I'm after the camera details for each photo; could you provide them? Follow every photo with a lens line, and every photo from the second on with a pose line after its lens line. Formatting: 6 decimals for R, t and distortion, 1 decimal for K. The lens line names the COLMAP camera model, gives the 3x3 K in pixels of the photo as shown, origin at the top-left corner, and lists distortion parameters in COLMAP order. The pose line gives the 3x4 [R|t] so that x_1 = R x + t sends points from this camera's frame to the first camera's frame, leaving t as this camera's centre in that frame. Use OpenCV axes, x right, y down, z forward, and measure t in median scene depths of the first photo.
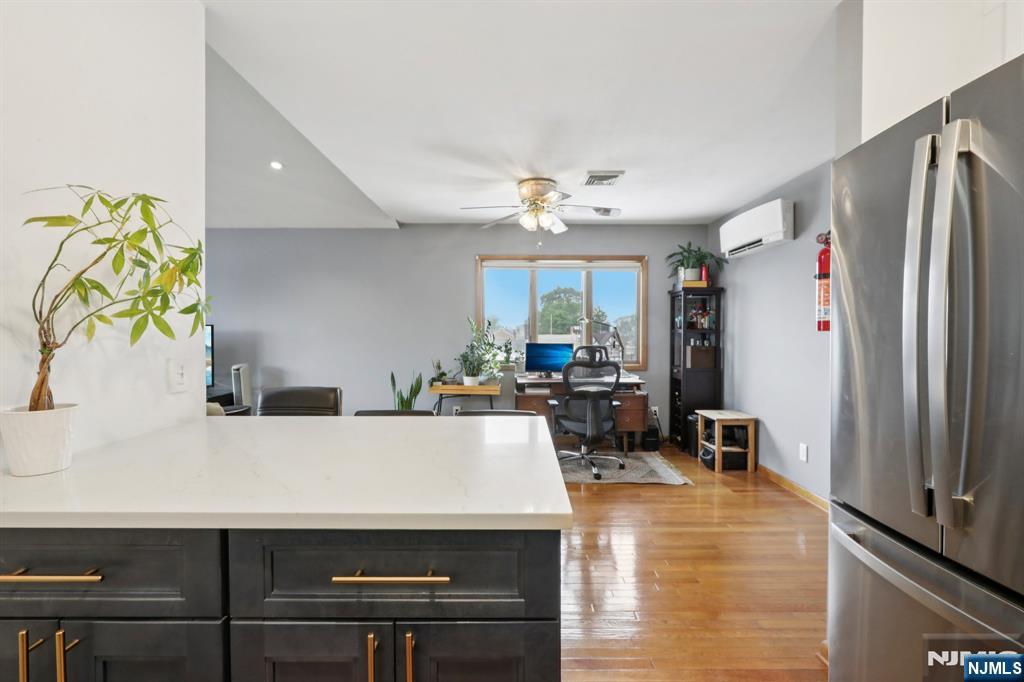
lens RADIAL K [[456.3, 0, 512.0], [0, 456.3, 341.0], [0, 0, 1]] dist [0.001660, 0.000331]
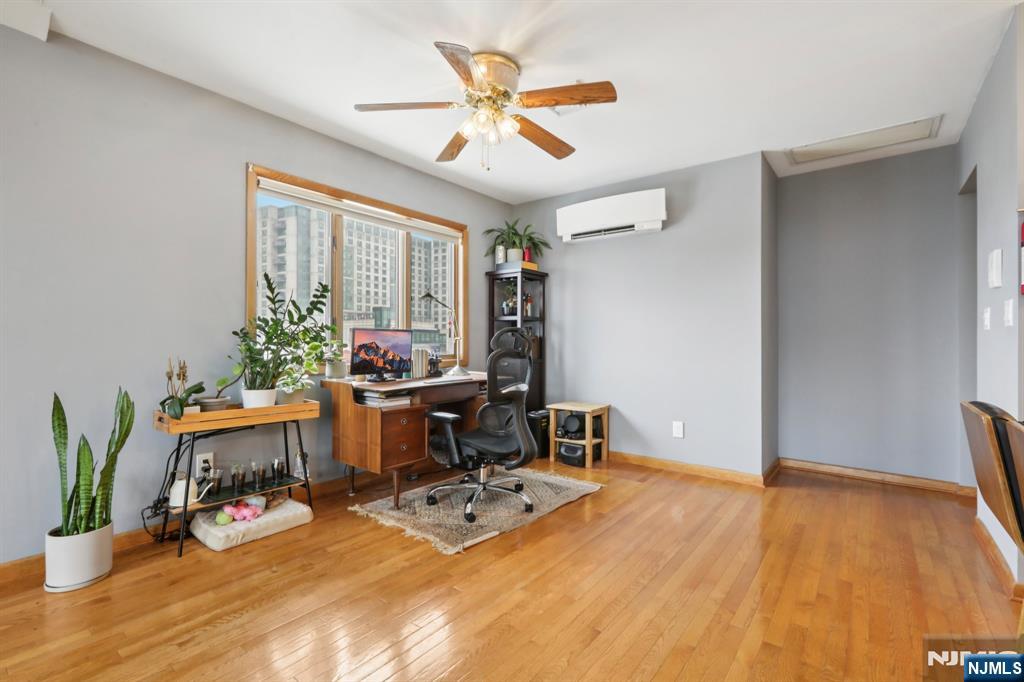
lens RADIAL K [[465.2, 0, 508.9], [0, 465.2, 336.0], [0, 0, 1]] dist [-0.000350, 0.000712]
pose [[0.622116, 0.008509, 0.782879, -0.337315], [0.010056, 0.999772, -0.018857, 0.030403], [-0.782861, 0.019604, 0.621888, 0.458049]]
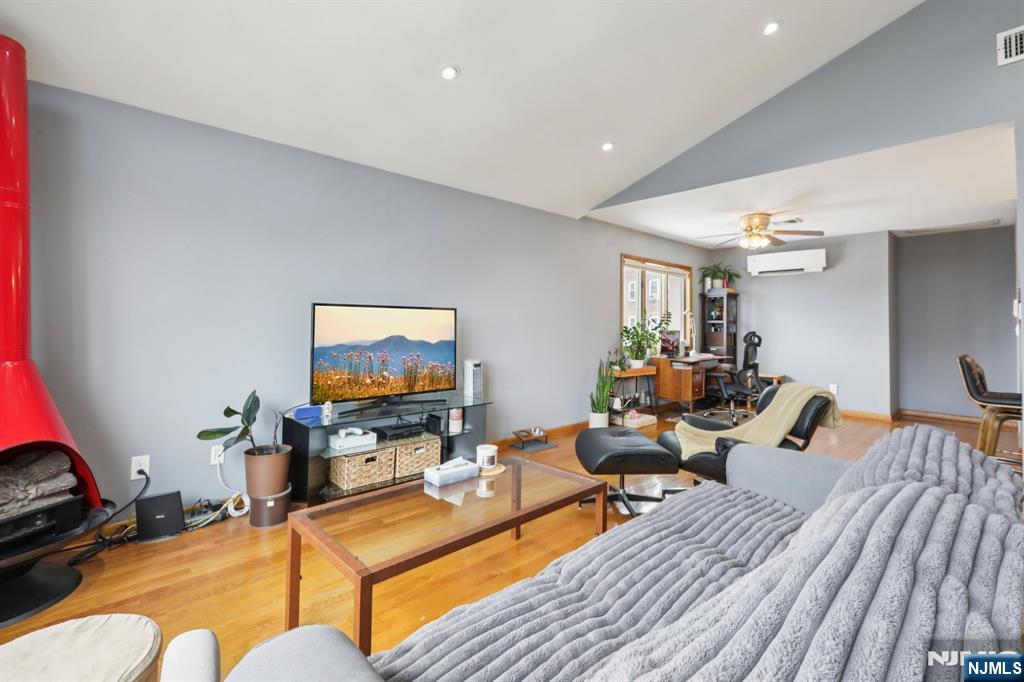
lens RADIAL K [[462.2, 0, 509.4], [0, 462.2, 313.0], [0, 0, 1]] dist [-0.000450, -0.000474]
pose [[0.736604, 0.020908, 0.676001, -1.143358], [0.004990, 0.999327, -0.036345, 0.000896], [-0.676306, 0.030145, 0.736004, 0.371593]]
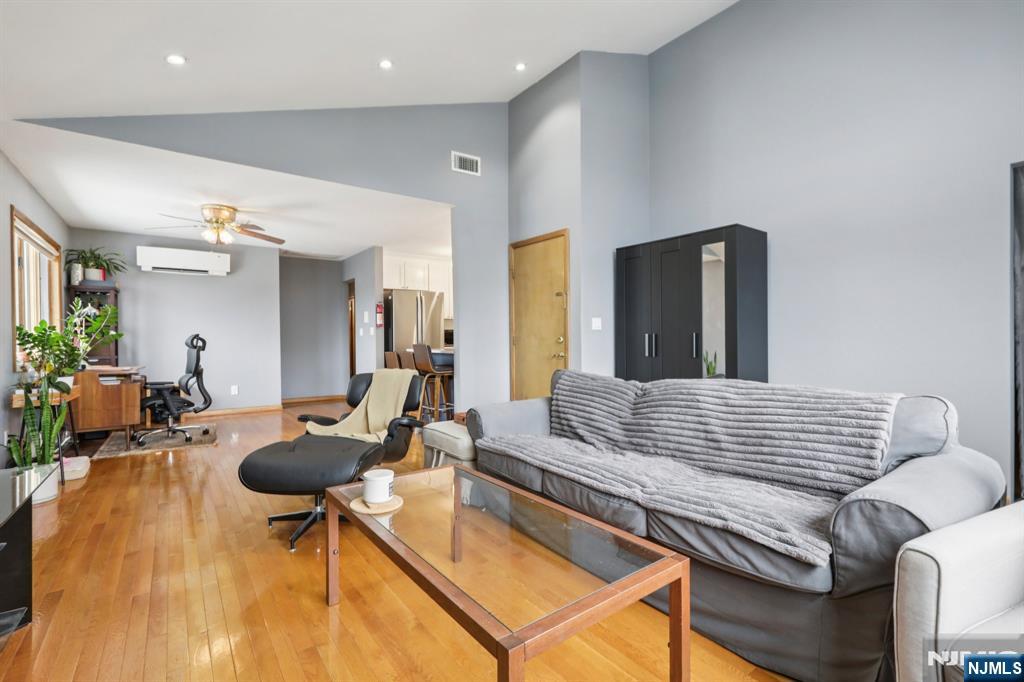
lens RADIAL K [[456.3, 0, 512.0], [0, 456.3, 341.0], [0, 0, 1]] dist [0.001660, 0.000331]
pose [[-0.594281, -0.002947, 0.804252, -1.163100], [0.021576, 0.999575, 0.019606, 0.020001], [-0.803968, 0.029004, -0.593965, 0.871454]]
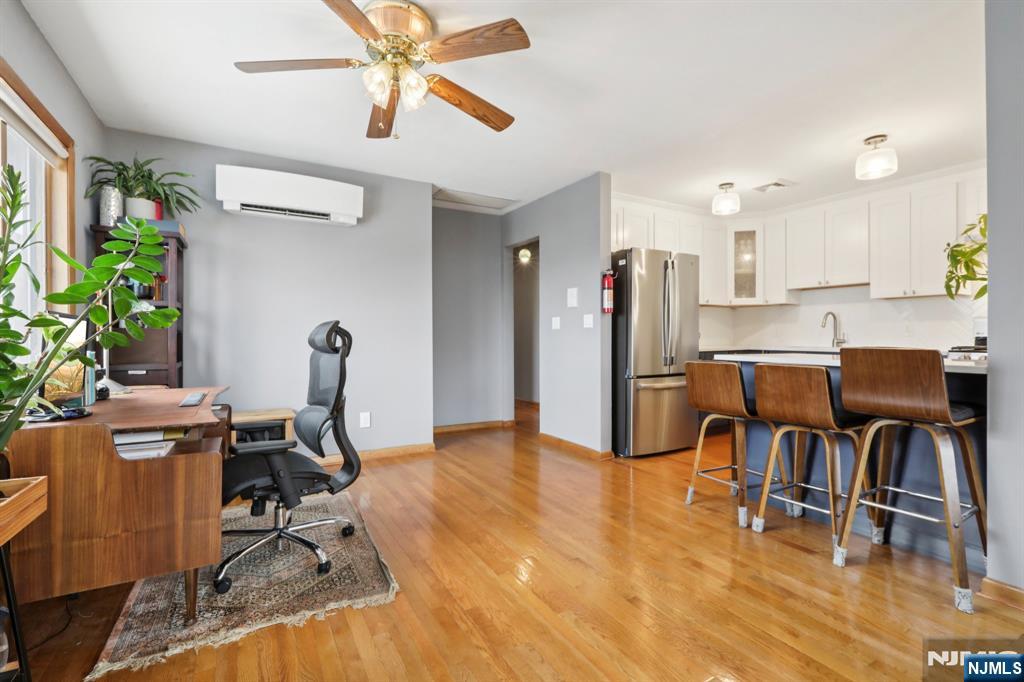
lens RADIAL K [[458.9, 0, 509.6], [0, 458.9, 334.4], [0, 0, 1]] dist [0.002127, 0.000220]
pose [[-0.498969, 0.000625, 0.866620, -0.382033], [0.017560, 0.999802, 0.009389, 0.021753], [-0.866442, 0.019903, -0.498881, 0.913023]]
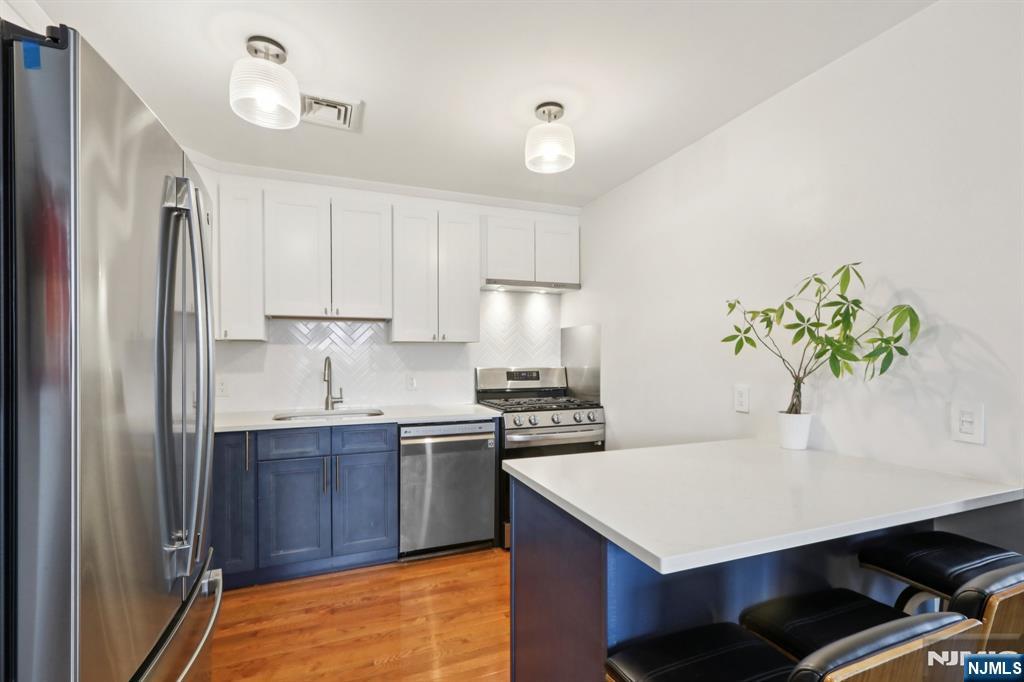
lens RADIAL K [[460.5, 0, 511.1], [0, 460.5, 358.8], [0, 0, 1]] dist [0.001686, 0.000110]
pose [[-0.928687, 0.004038, -0.370843, 0.140209], [-0.006279, 0.999626, 0.026609, -0.022175], [0.370812, 0.027040, -0.928314, 0.504545]]
